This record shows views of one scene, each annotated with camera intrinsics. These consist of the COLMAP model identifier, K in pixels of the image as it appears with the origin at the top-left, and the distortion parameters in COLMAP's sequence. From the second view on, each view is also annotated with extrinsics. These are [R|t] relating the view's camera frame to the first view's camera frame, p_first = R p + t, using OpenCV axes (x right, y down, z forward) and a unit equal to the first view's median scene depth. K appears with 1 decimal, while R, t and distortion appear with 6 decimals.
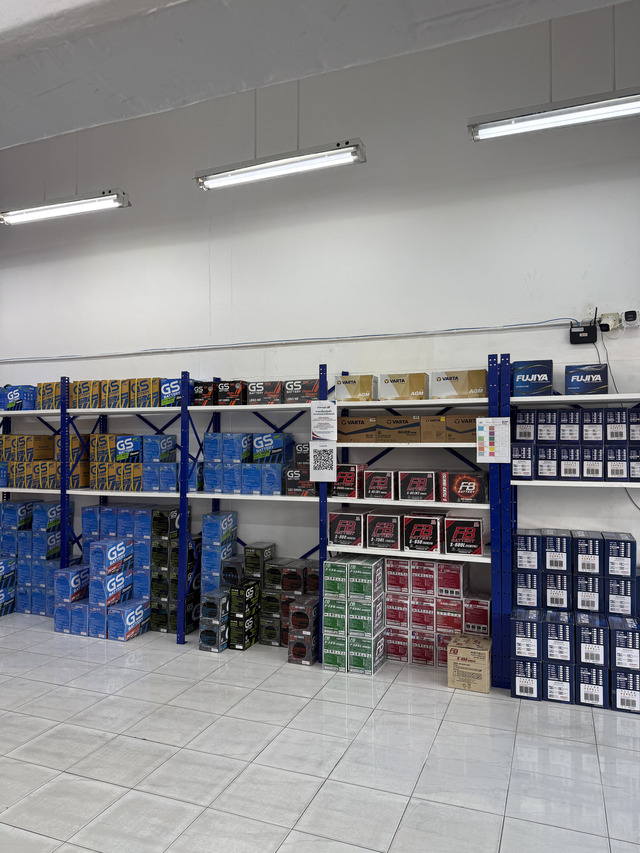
lens RADIAL K [[612.4, 0, 320.0], [0, 612.4, 426.5], [0, 0, 1]] dist [0.008440, -0.004487]
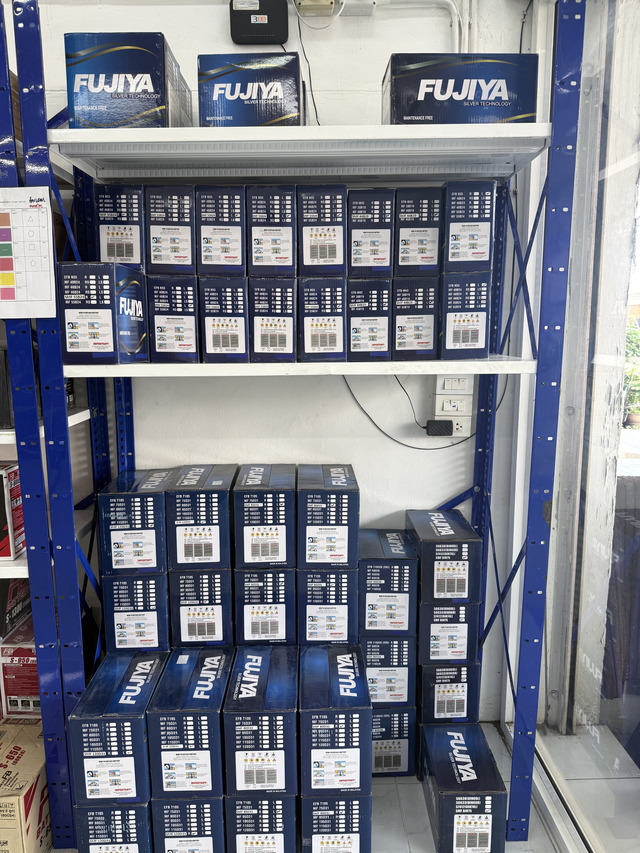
lens RADIAL K [[612.4, 0, 320.0], [0, 612.4, 426.5], [0, 0, 1]] dist [0.008440, -0.004487]
pose [[0.922914, -0.062915, 0.379831, 0.290053], [-0.004155, 0.984873, 0.173228, 0.055296], [-0.384984, -0.161453, 0.908691, 0.551386]]
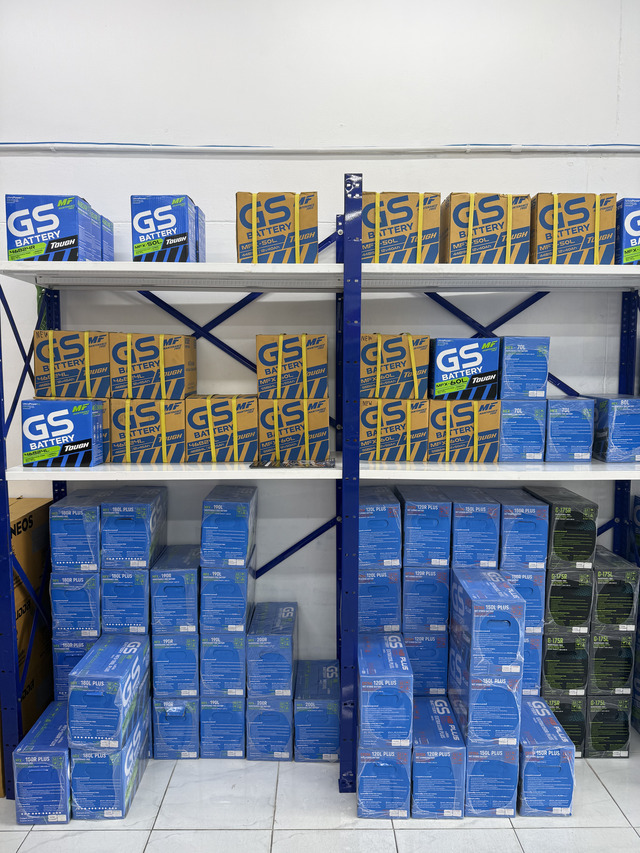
lens RADIAL K [[612.4, 0, 320.0], [0, 612.4, 426.5], [0, 0, 1]] dist [0.008440, -0.004487]
pose [[0.926862, -0.029342, 0.374253, -0.813449], [-0.015090, 0.993223, 0.115241, 0.041721], [-0.375098, -0.112460, 0.920138, 0.900830]]
